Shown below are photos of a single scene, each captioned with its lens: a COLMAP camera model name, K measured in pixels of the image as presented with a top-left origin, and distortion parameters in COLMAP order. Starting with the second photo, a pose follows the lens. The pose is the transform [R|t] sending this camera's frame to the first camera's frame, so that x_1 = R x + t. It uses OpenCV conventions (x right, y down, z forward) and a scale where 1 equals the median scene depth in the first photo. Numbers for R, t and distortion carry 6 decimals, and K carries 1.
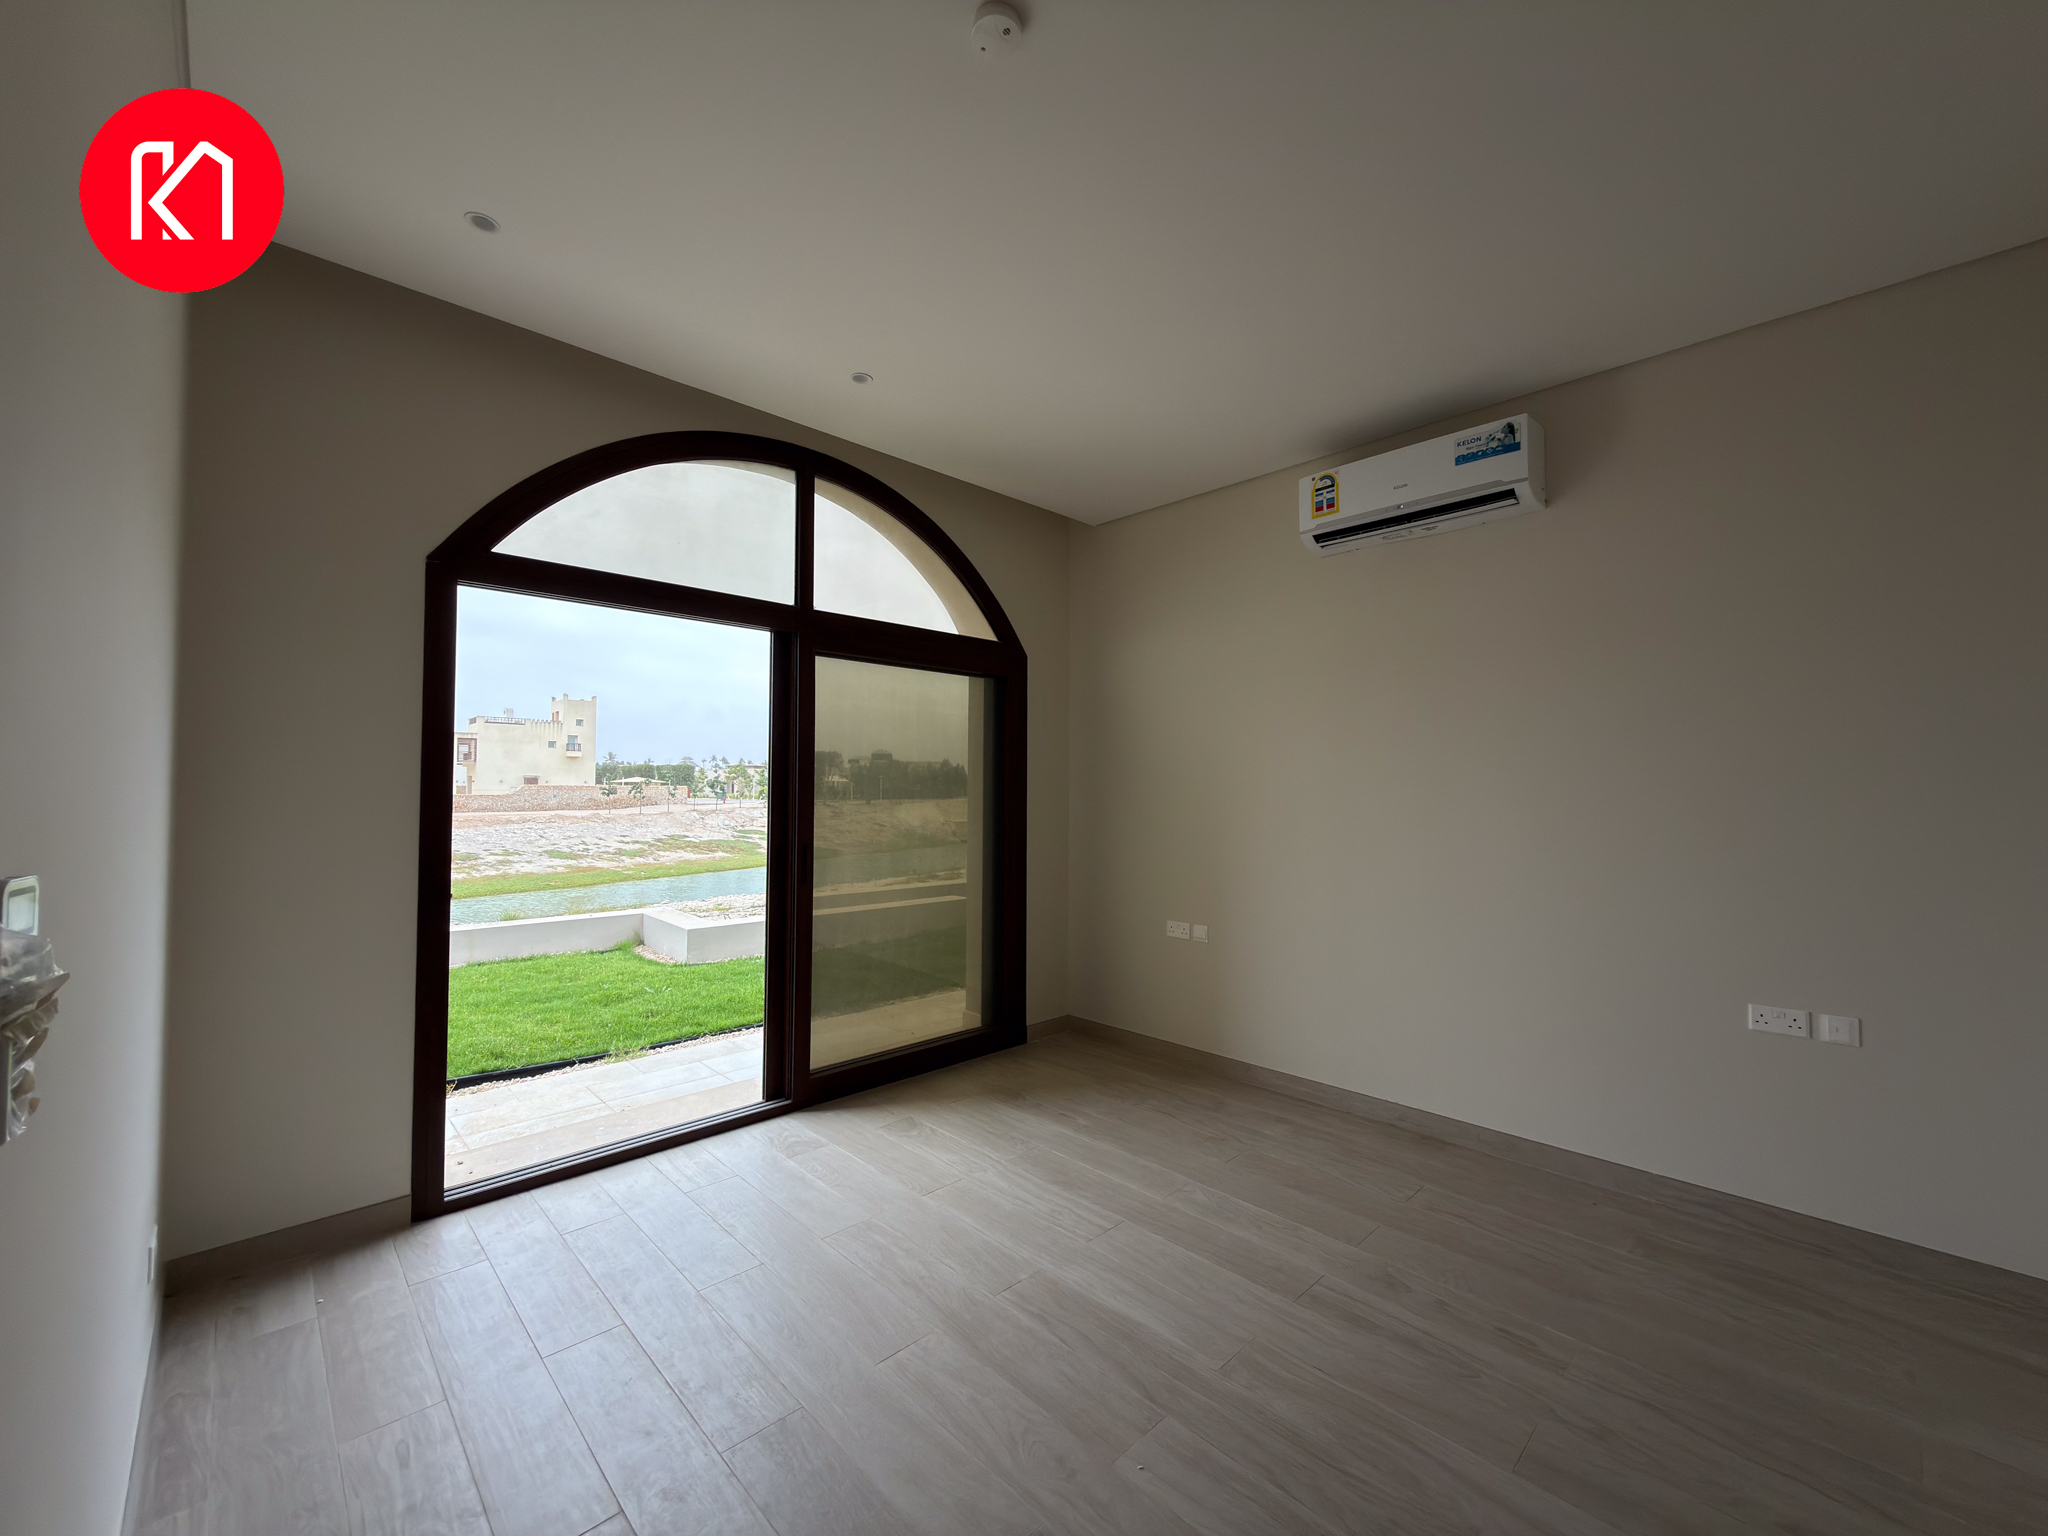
lens RADIAL K [[814.4, 0, 1027.0], [0, 814.4, 771.5], [0, 0, 1]] dist [-0.000398, 0.000423]
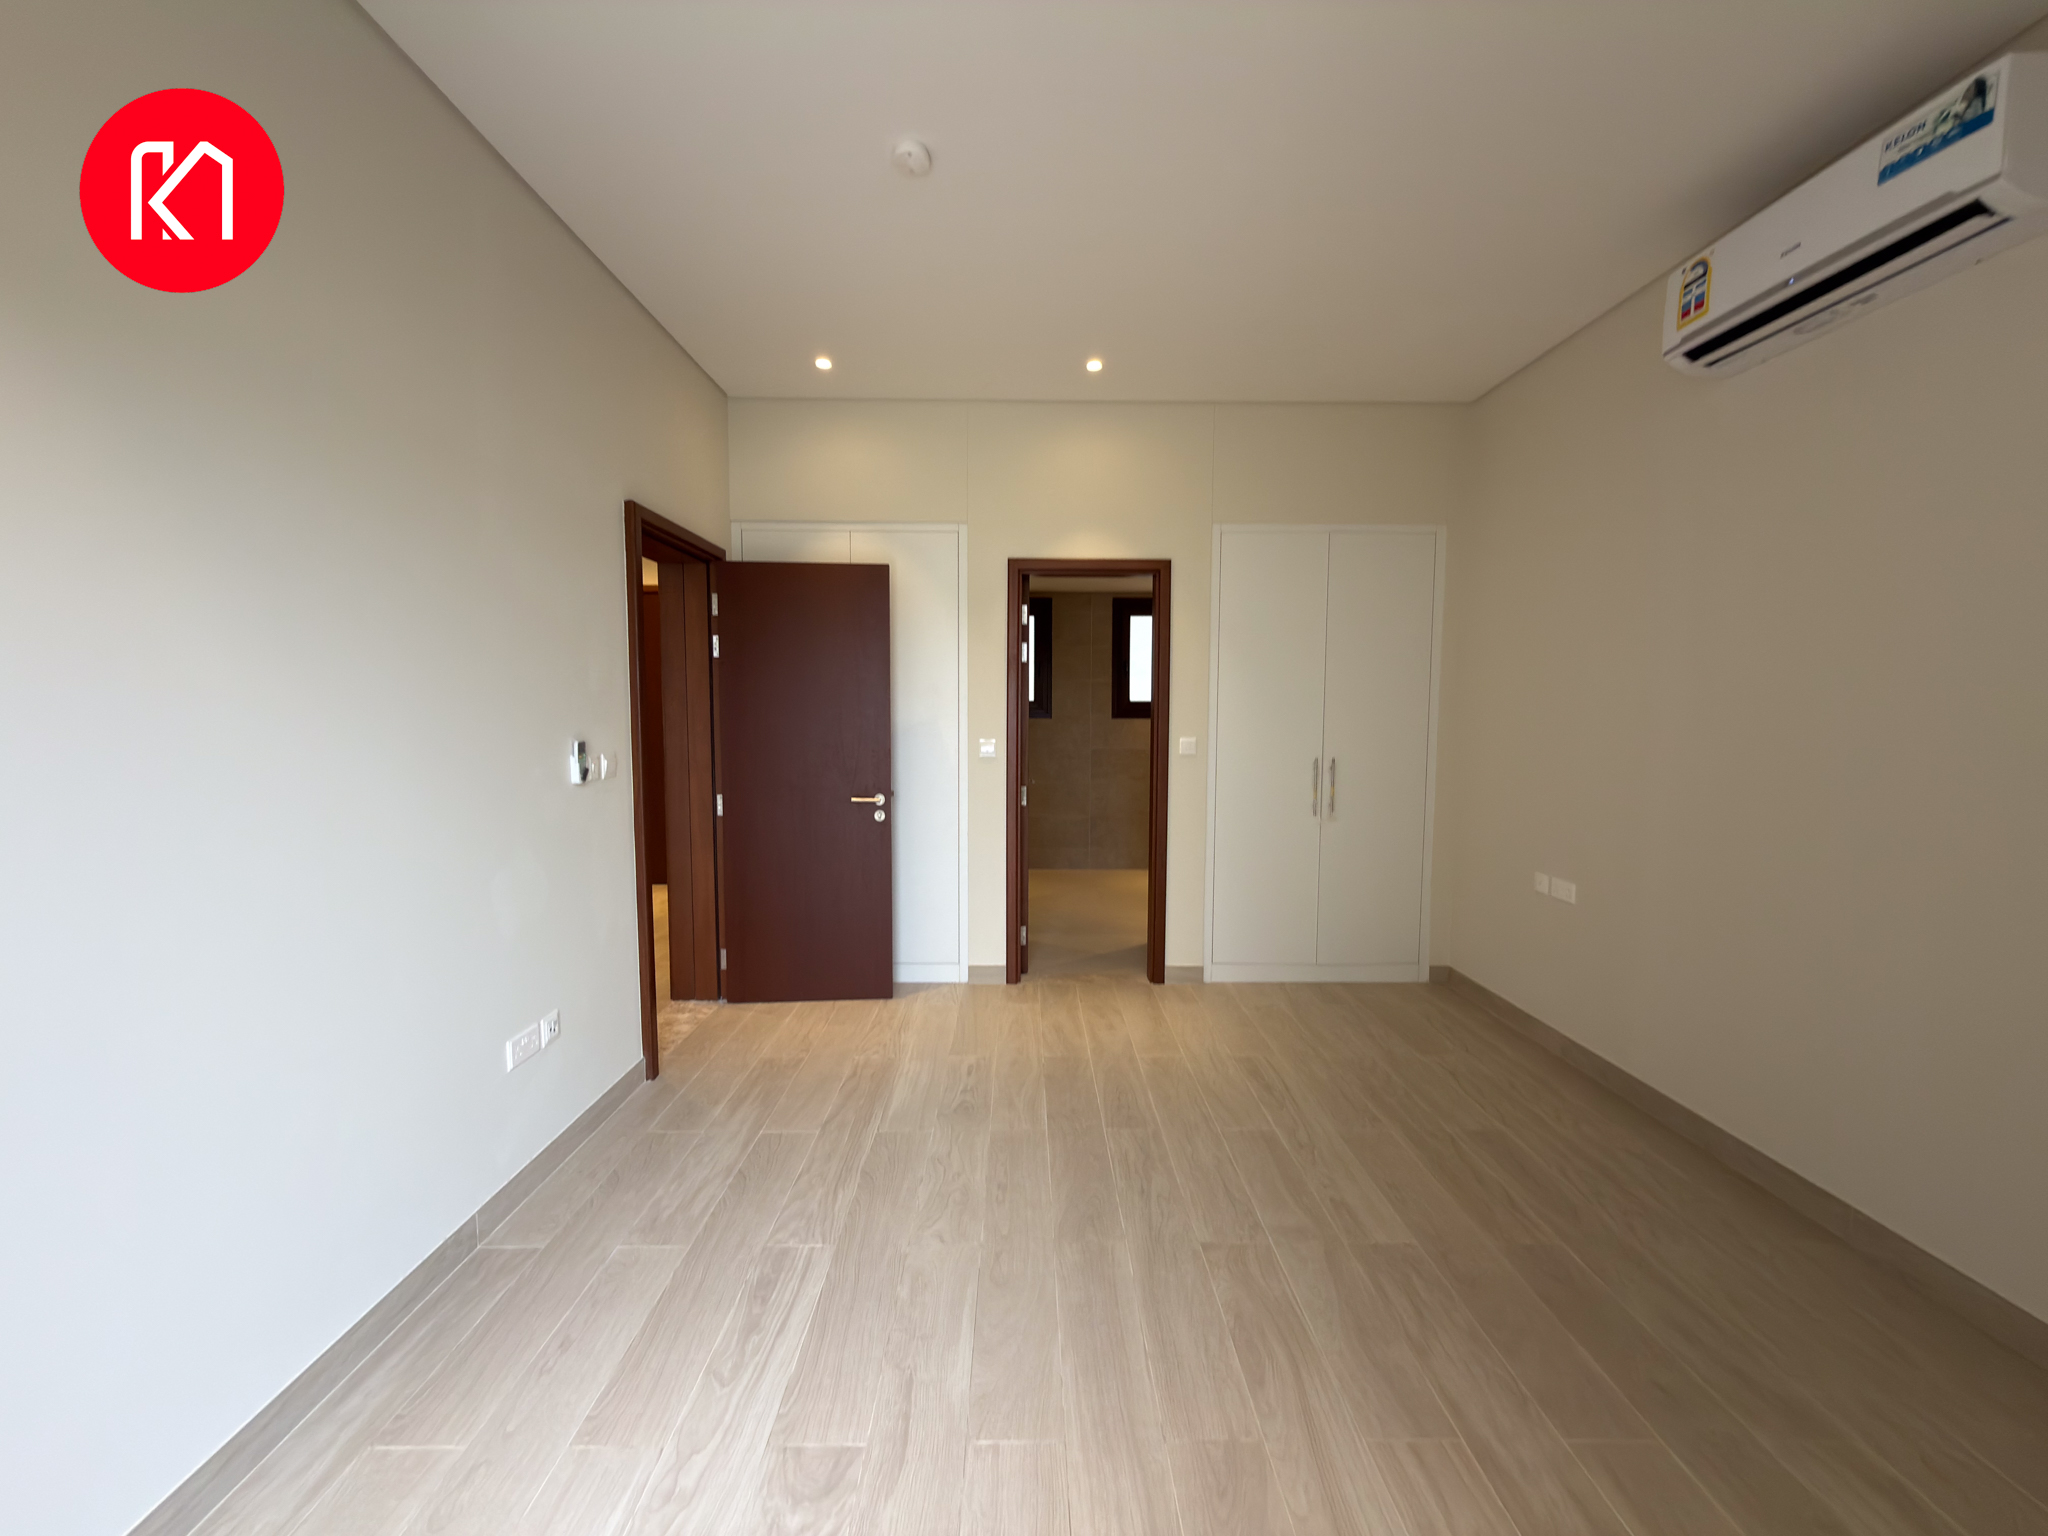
lens RADIAL K [[814.4, 0, 1027.0], [0, 814.4, 771.5], [0, 0, 1]] dist [-0.000398, 0.000423]
pose [[0.712303, 0.073329, -0.698032, 0.540602], [-0.008951, 0.995396, 0.095433, 0.010792], [0.701816, -0.061729, 0.709679, 0.085782]]
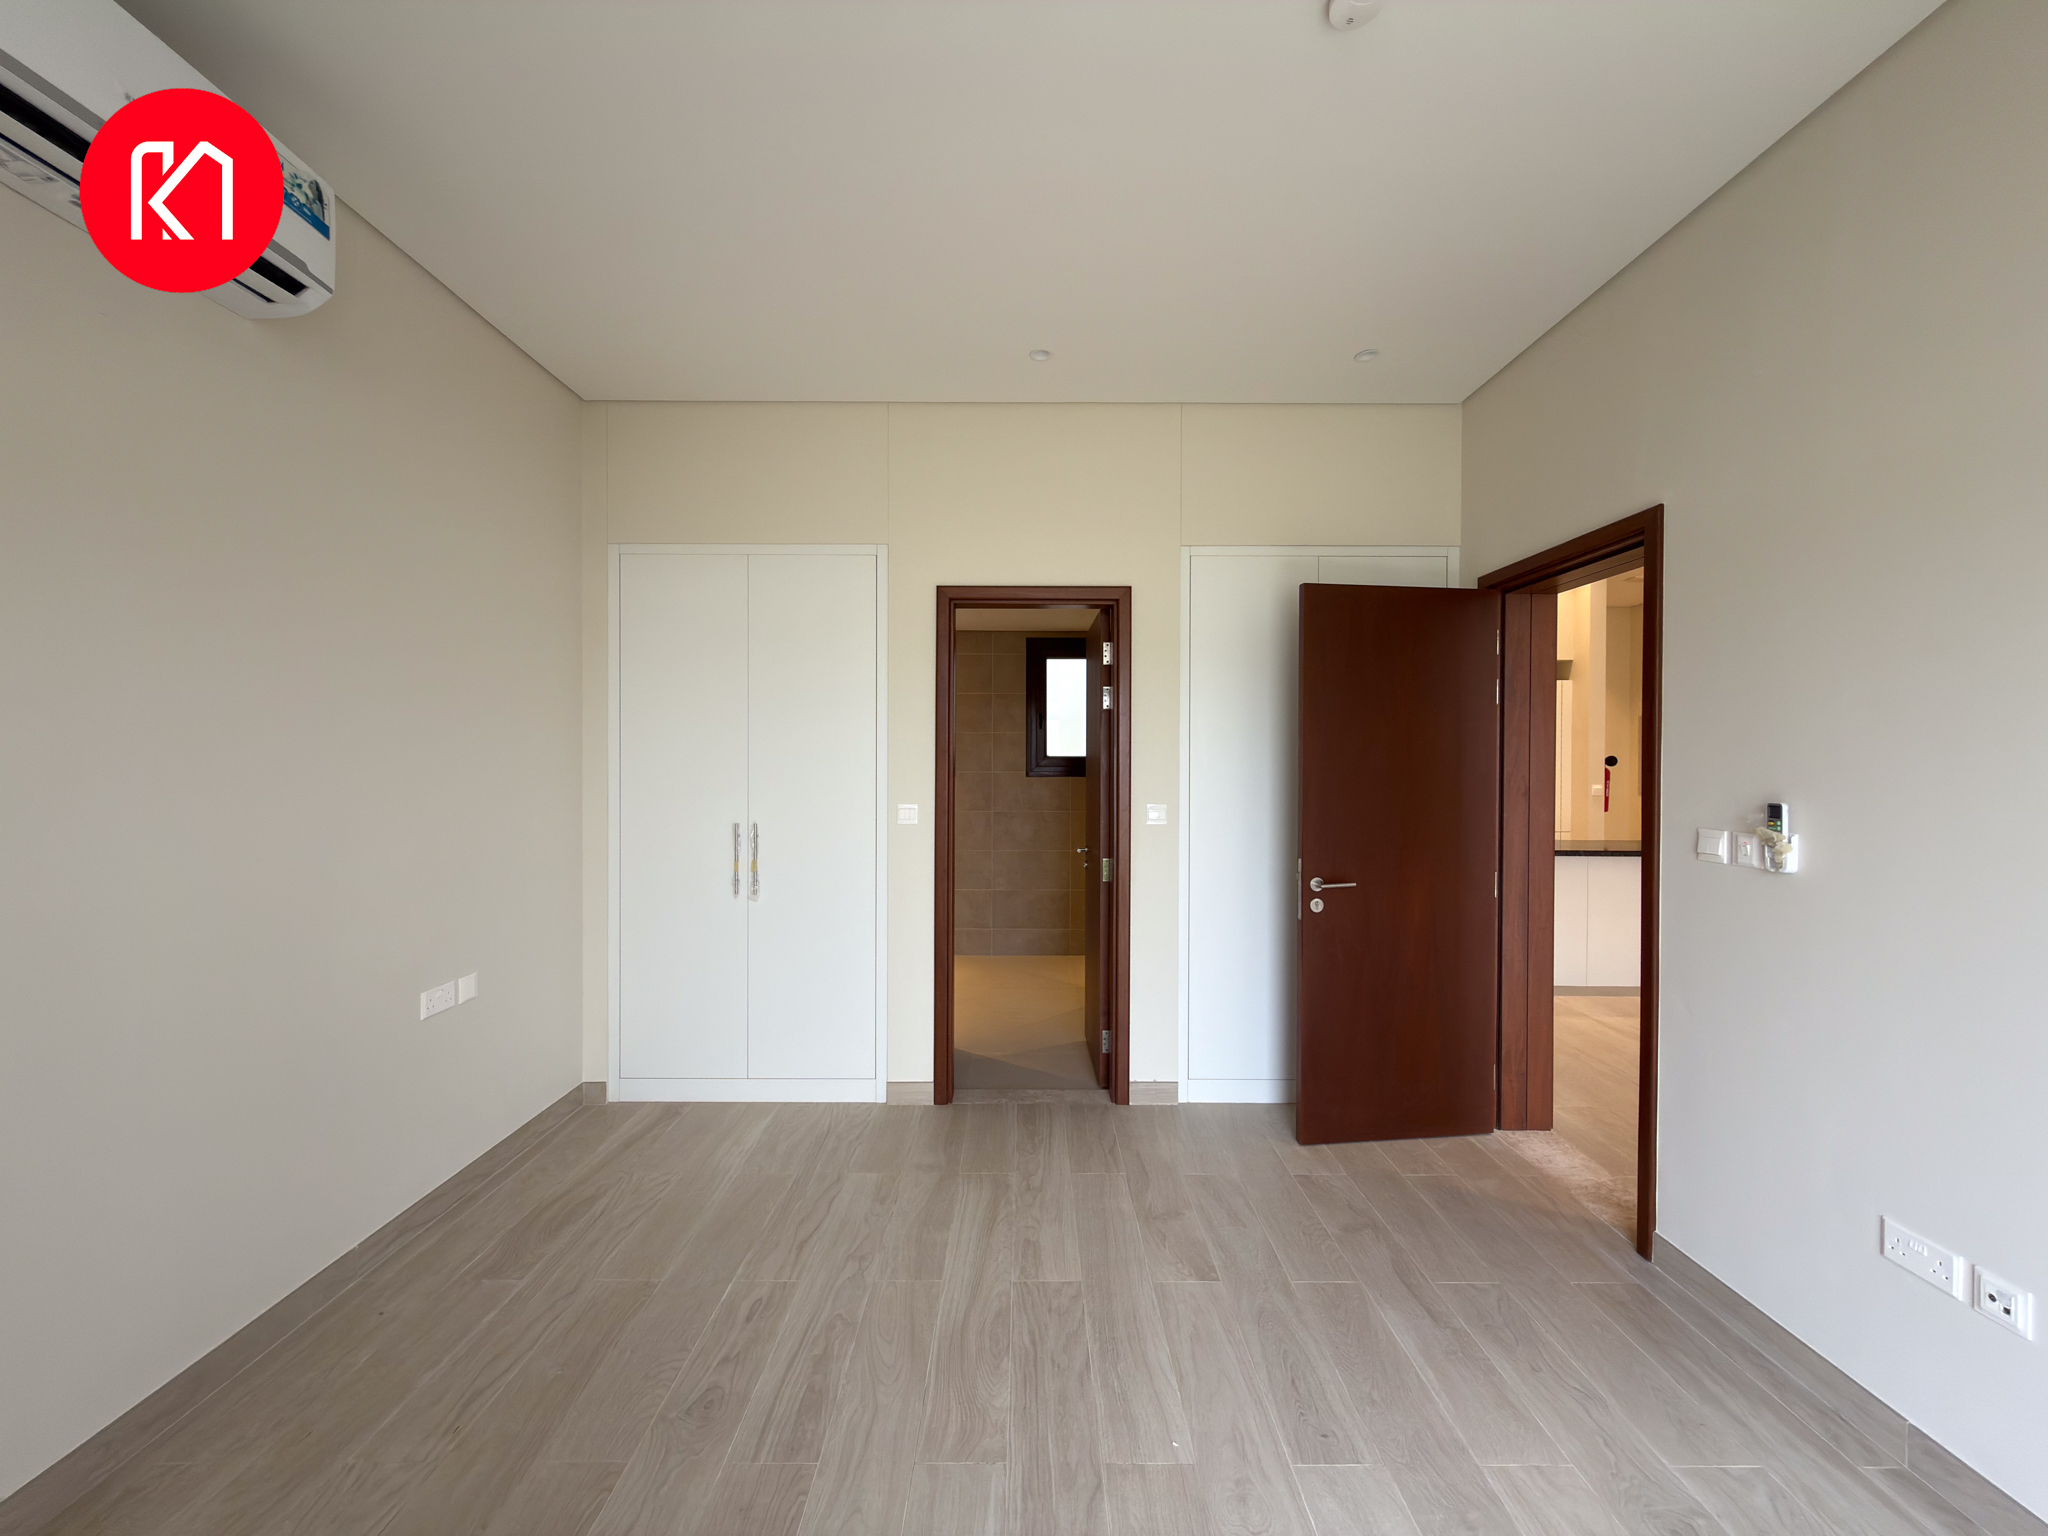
lens RADIAL K [[814.4, 0, 1027.0], [0, 814.4, 771.5], [0, 0, 1]] dist [-0.000398, 0.000423]
pose [[-0.714964, -0.009026, 0.699103, -0.237042], [-0.022512, 0.999695, -0.010116, 0.018649], [-0.698798, -0.022971, -0.714950, 1.036083]]
